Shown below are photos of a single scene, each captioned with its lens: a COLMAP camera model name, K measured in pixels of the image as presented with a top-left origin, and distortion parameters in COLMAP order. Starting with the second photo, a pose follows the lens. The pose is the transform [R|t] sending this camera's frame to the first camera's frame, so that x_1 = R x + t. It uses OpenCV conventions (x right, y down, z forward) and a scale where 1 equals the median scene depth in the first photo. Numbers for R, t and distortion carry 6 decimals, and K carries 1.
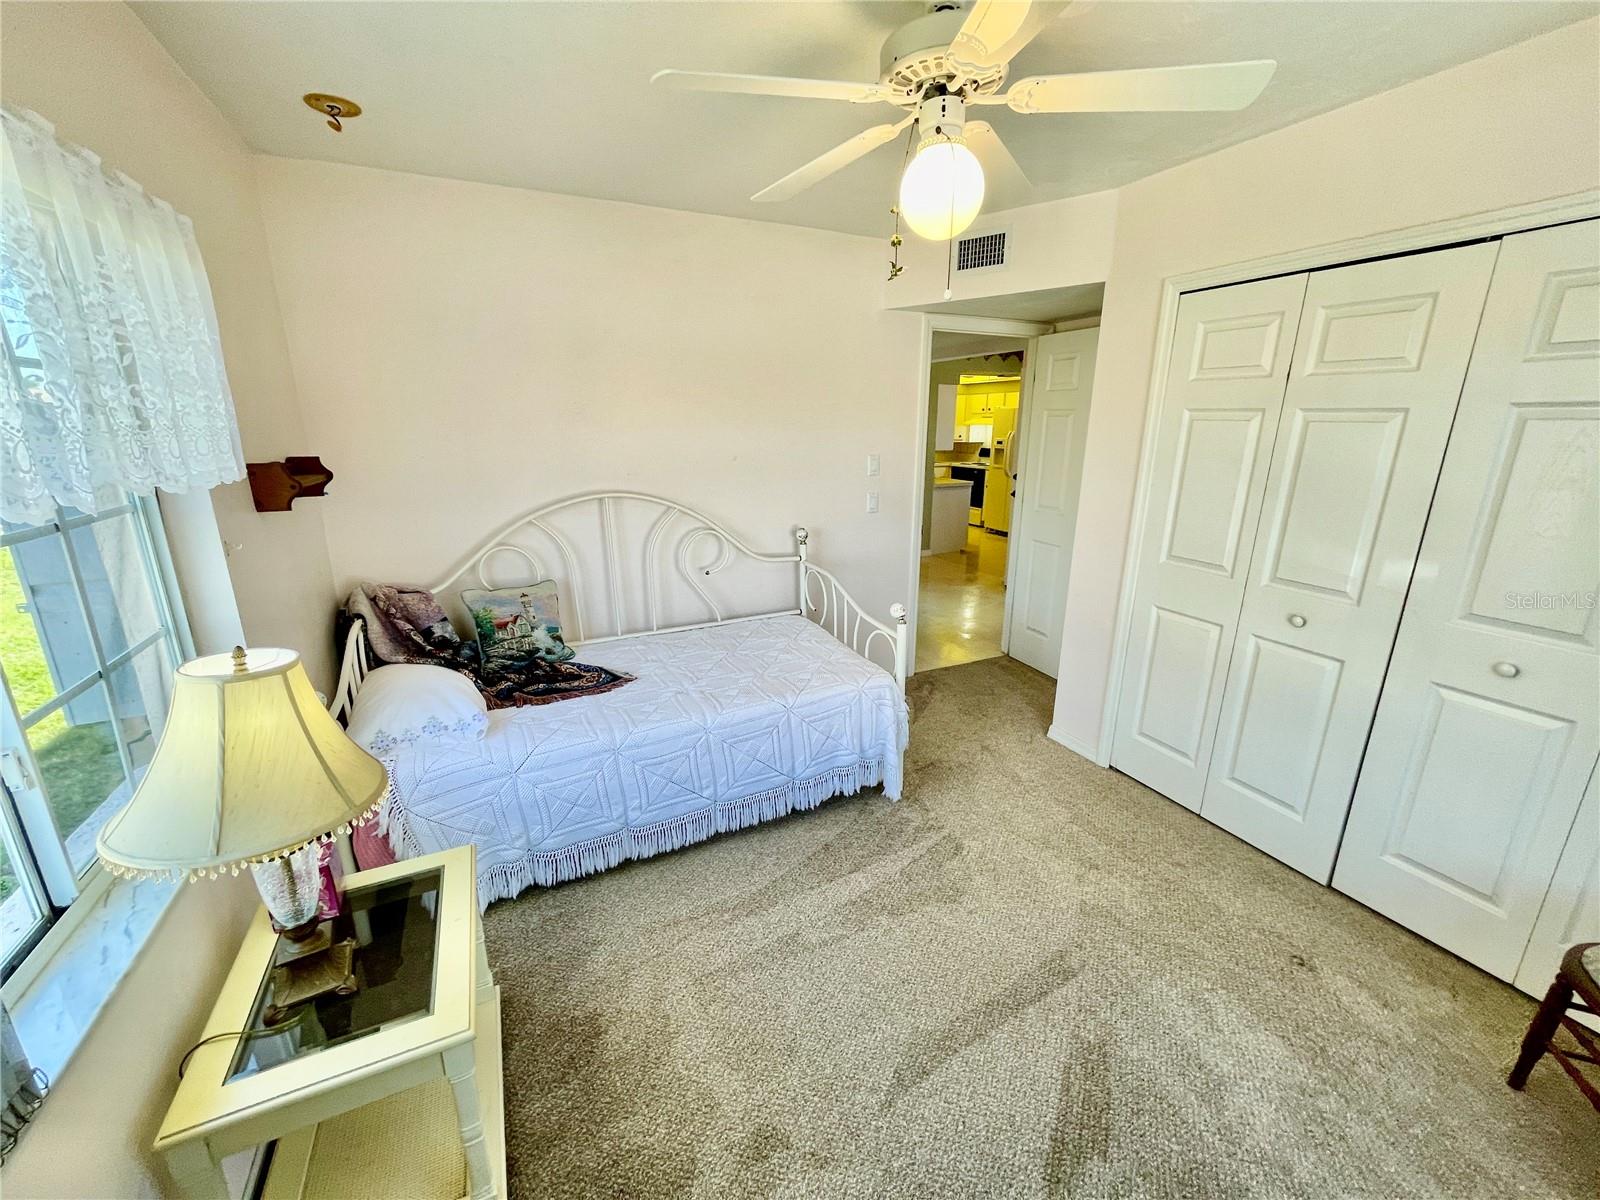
lens RADIAL K [[645.9, 0, 798.6], [0, 645.9, 607.0], [0, 0, 1]] dist [0.001021, 0.000053]
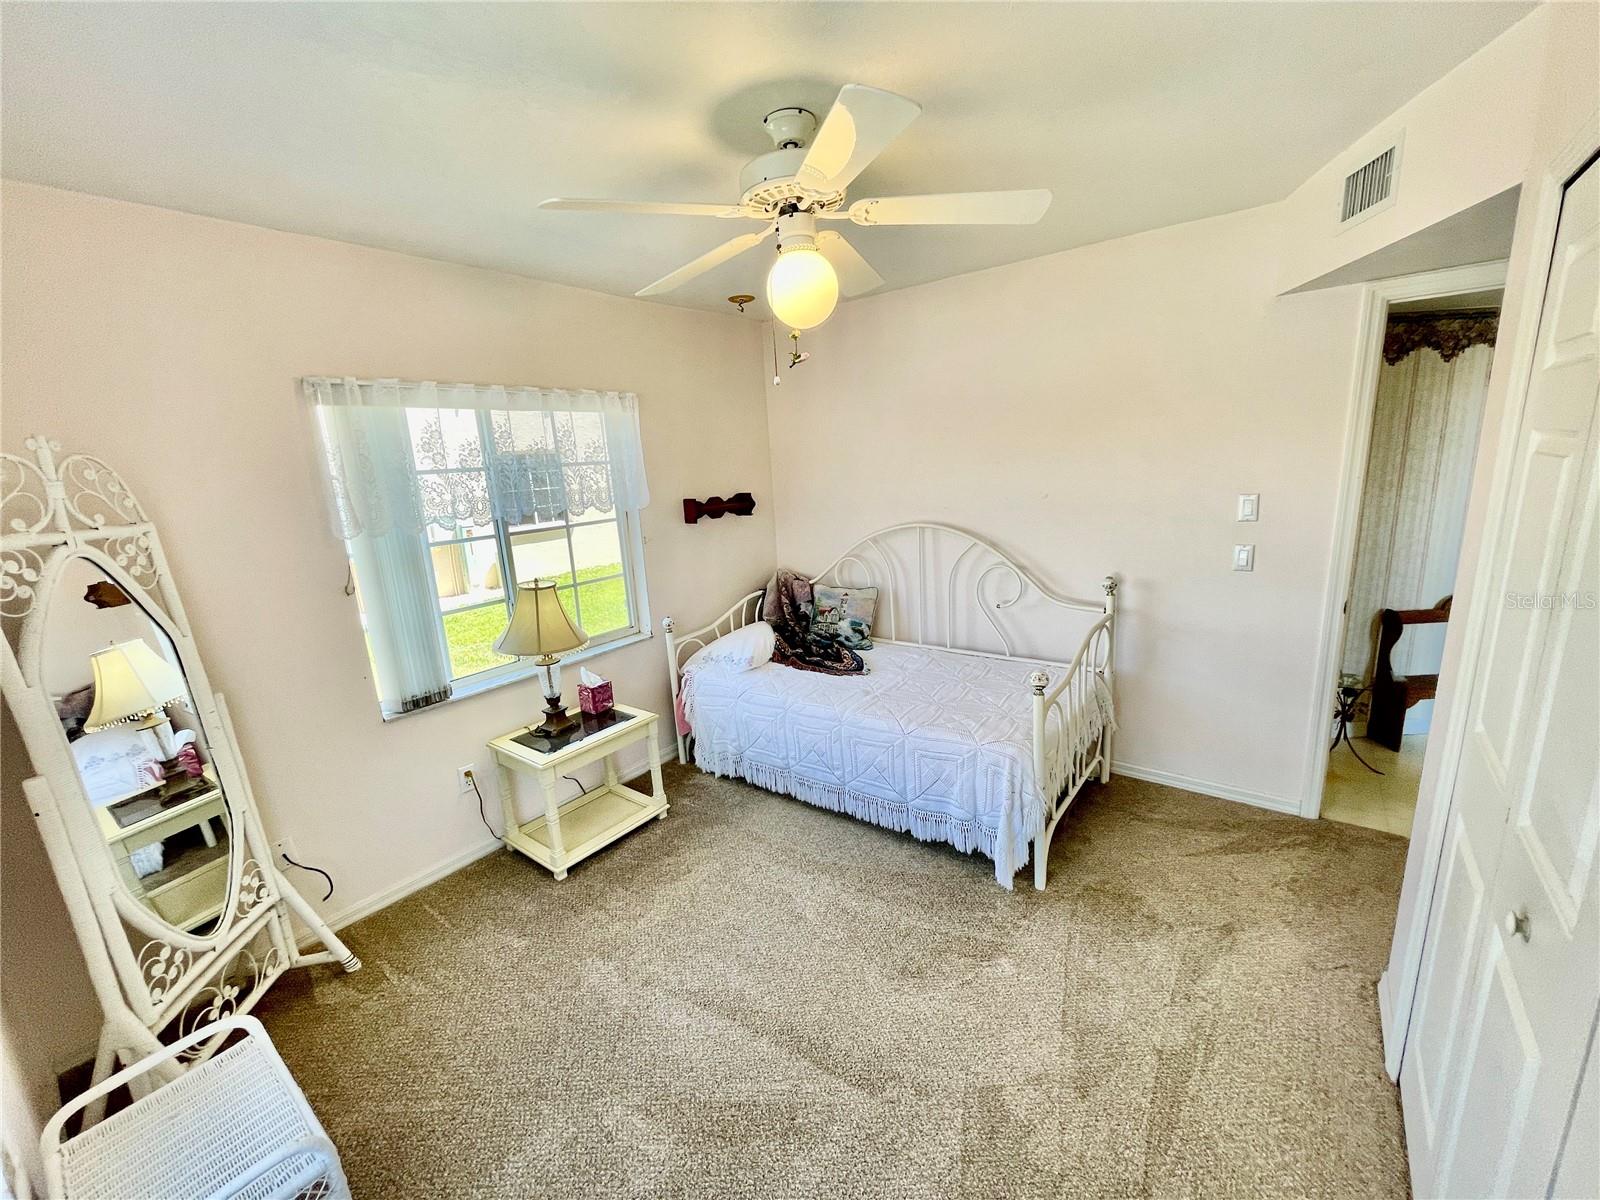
lens RADIAL K [[645.9, 0, 798.6], [0, 645.9, 607.0], [0, 0, 1]] dist [0.001021, 0.000053]
pose [[0.447985, 0.180203, -0.875692, 0.767036], [-0.191159, 0.976132, 0.103080, -0.120424], [0.873366, 0.121218, 0.471740, 0.295637]]
